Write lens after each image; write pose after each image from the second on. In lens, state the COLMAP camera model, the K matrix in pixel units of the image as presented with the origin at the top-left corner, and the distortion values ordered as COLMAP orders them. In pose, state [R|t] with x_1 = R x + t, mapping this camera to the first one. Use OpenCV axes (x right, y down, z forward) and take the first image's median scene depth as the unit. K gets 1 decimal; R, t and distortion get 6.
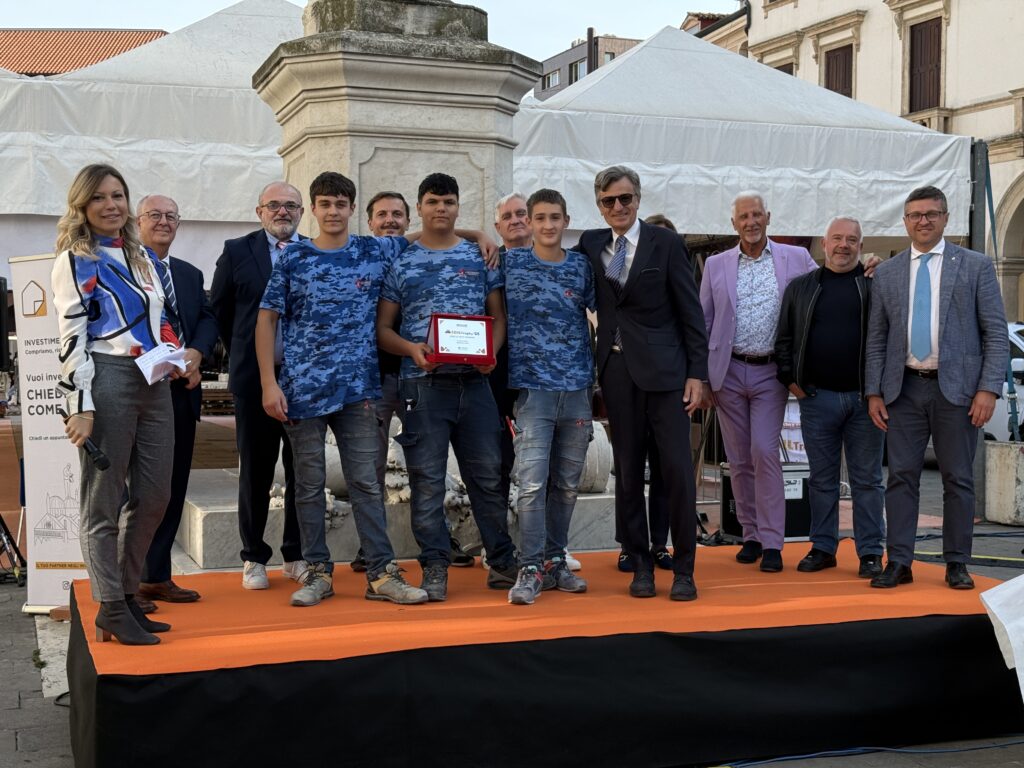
lens RADIAL K [[1431.2, 0, 512.0], [0, 1431.2, 384.0], [0, 0, 1]] dist [0.216946, -0.462786]
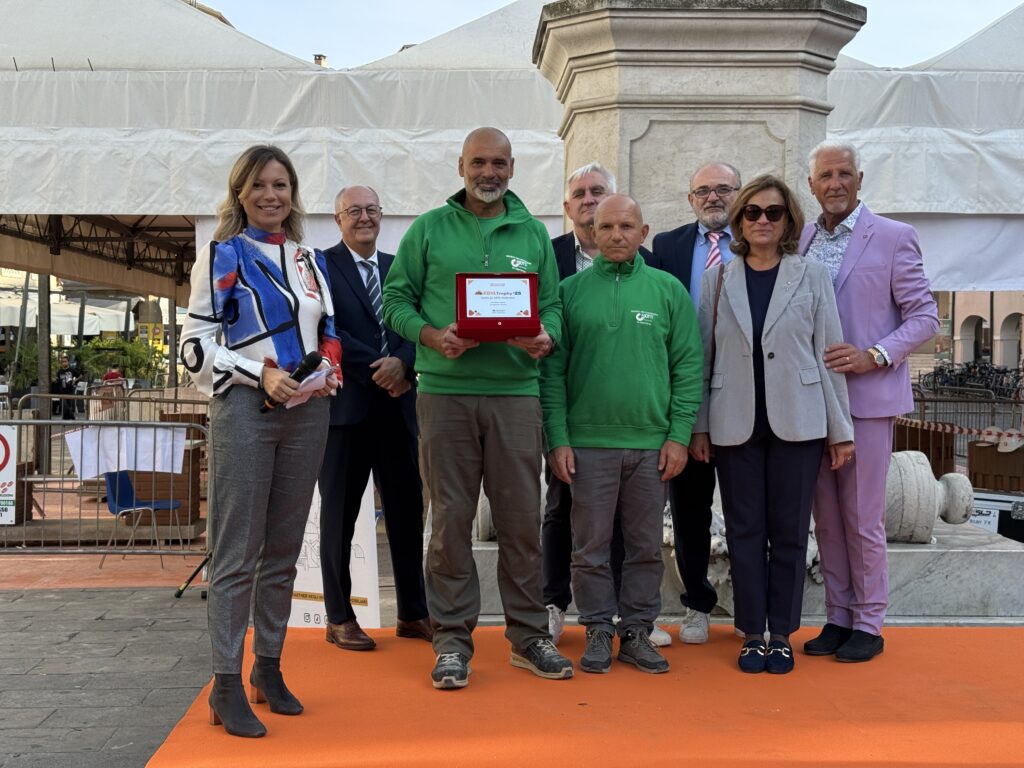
lens RADIAL K [[1431.2, 0, 512.0], [0, 1431.2, 384.0], [0, 0, 1]] dist [0.216946, -0.462786]
pose [[0.957191, 0.011127, -0.289244, 0.068996], [-0.010637, 0.999938, 0.003264, -0.010966], [0.289263, -0.000047, 0.957250, 0.155874]]
